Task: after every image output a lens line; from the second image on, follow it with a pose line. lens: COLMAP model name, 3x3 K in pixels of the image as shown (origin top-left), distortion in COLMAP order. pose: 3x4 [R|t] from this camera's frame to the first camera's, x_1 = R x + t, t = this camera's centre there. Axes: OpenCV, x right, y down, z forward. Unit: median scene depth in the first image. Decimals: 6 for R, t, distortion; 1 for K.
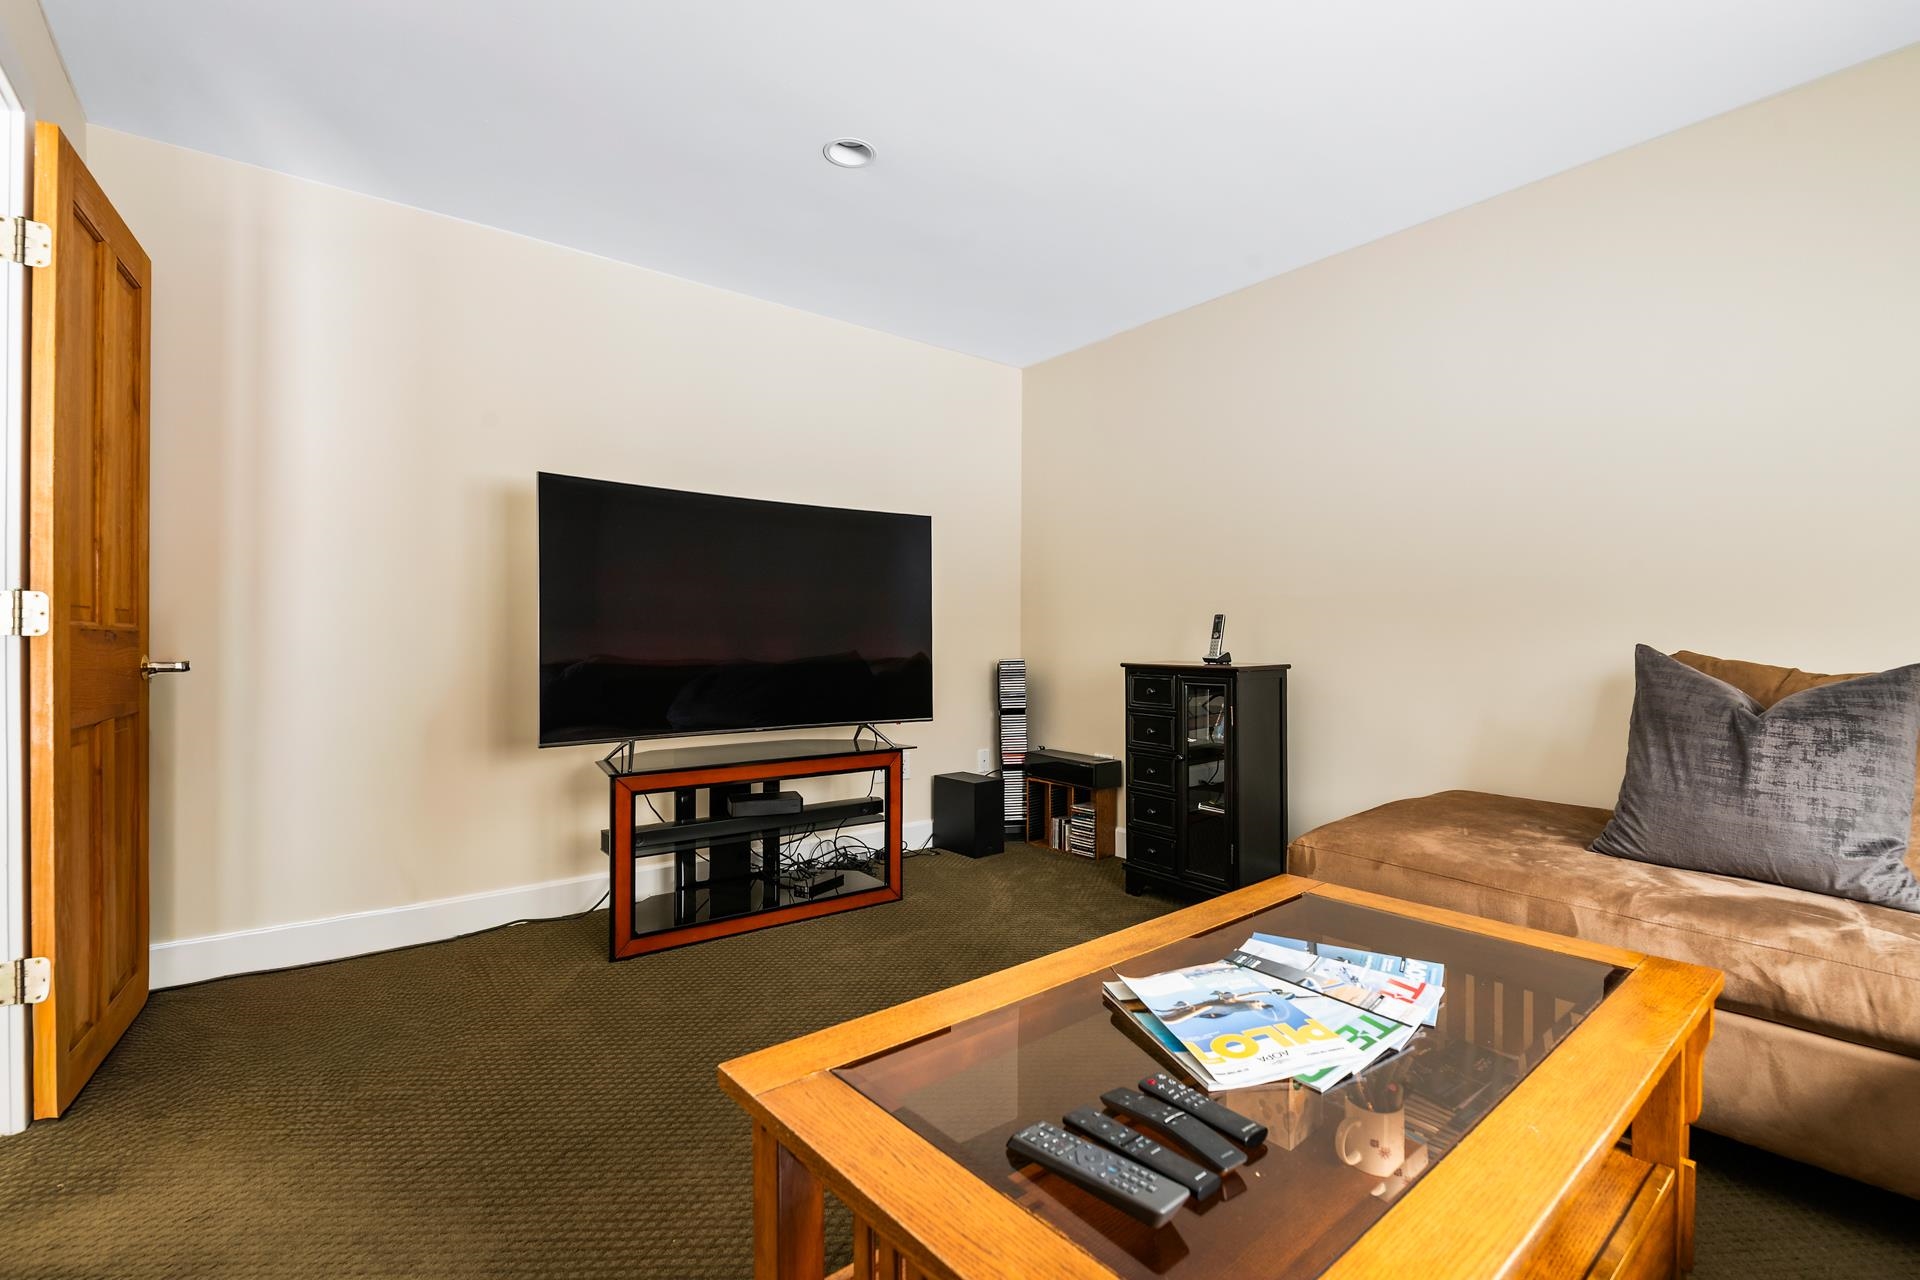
lens RADIAL K [[824.3, 0, 933.3], [0, 824.3, 642.3], [0, 0, 1]] dist [-0.001940, -0.000307]
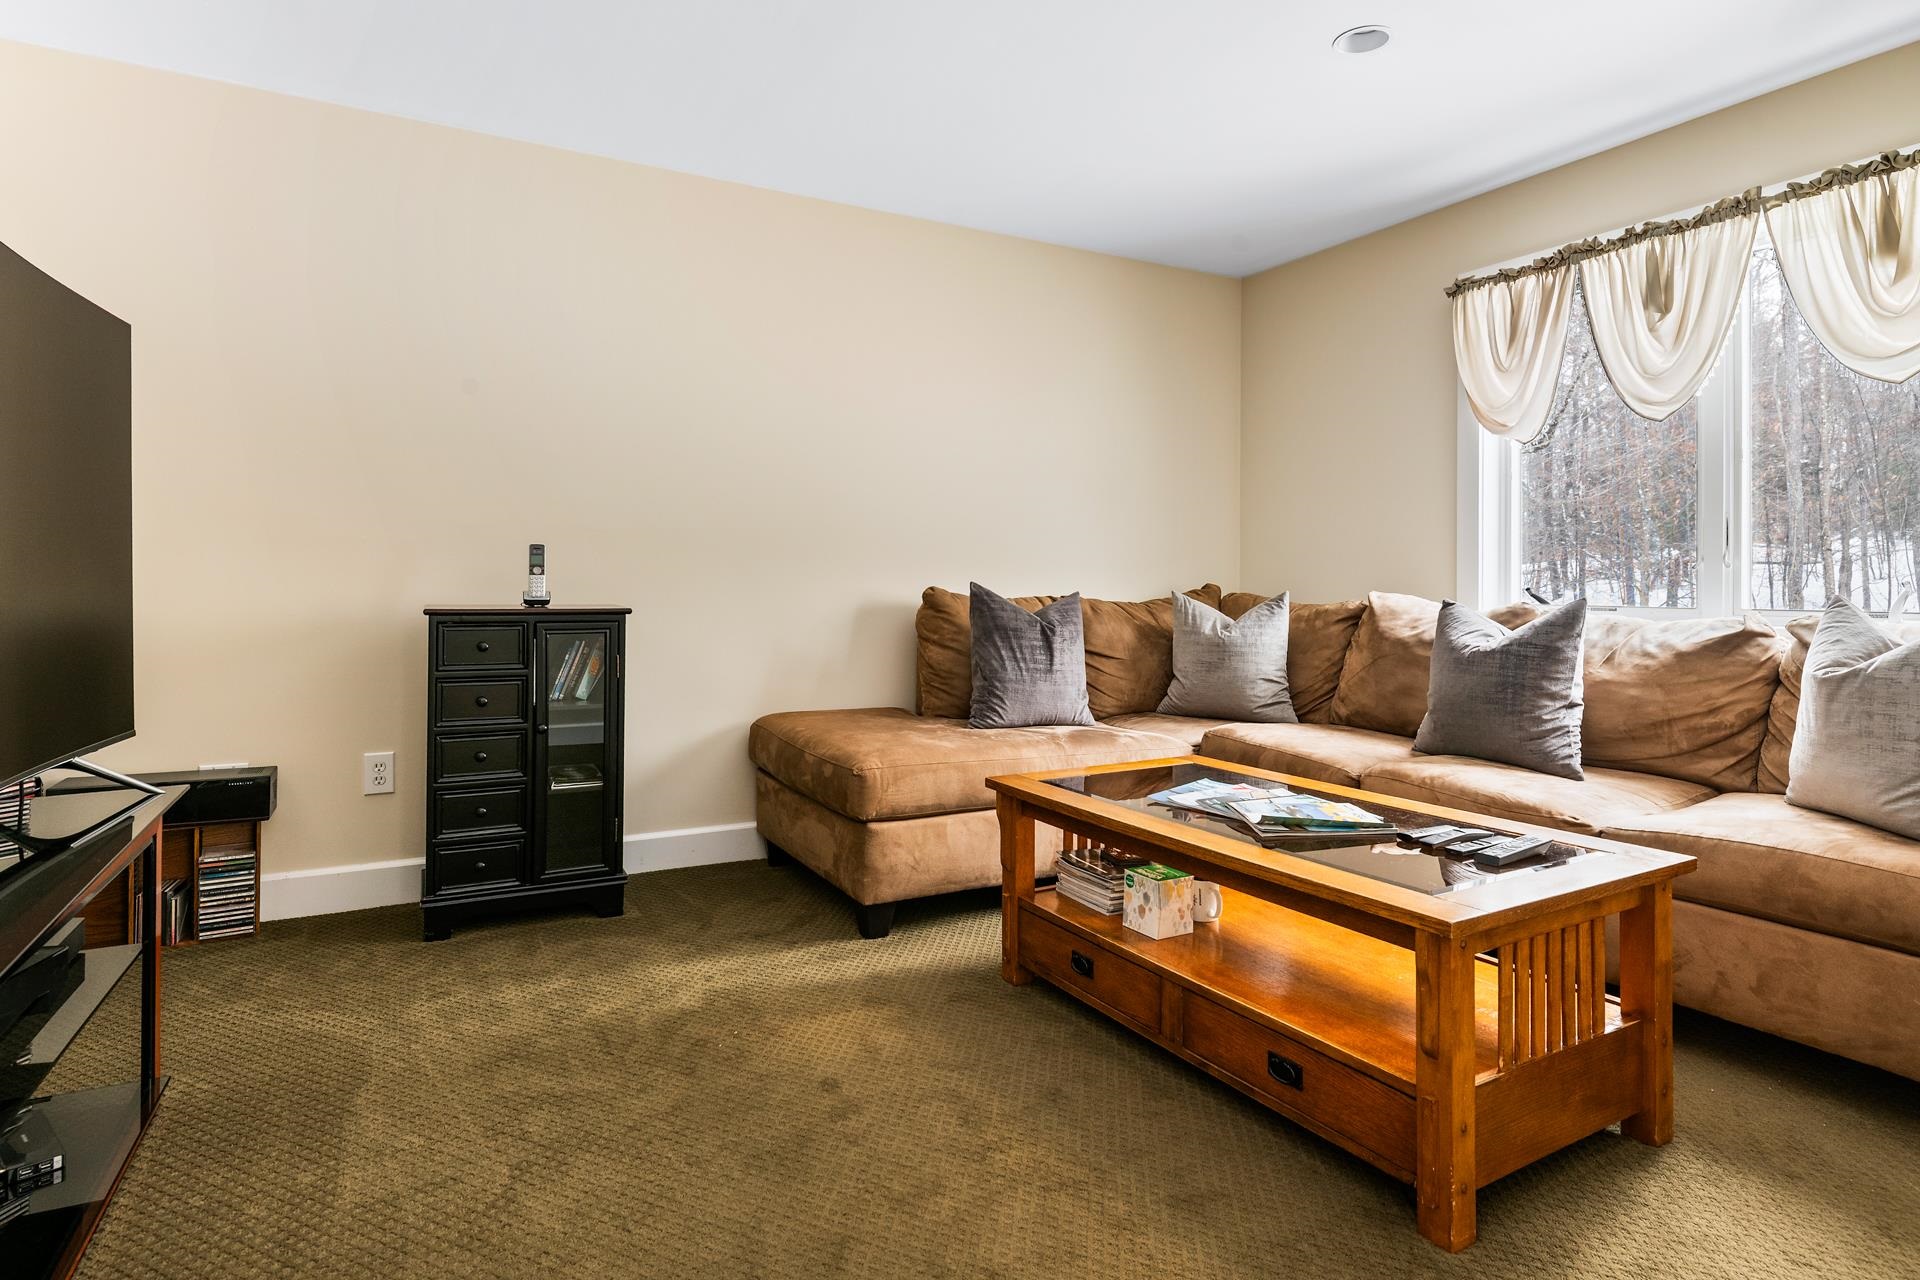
lens RADIAL K [[1030.2, 0, 963.6], [0, 1030.2, 579.3], [0, 0, 1]] dist [-0.000267, 0.000064]
pose [[0.177241, 0.004410, 0.984158, -0.987670], [-0.001226, 0.999990, -0.004261, 0.007242], [-0.984167, -0.000451, 0.177244, 0.752620]]
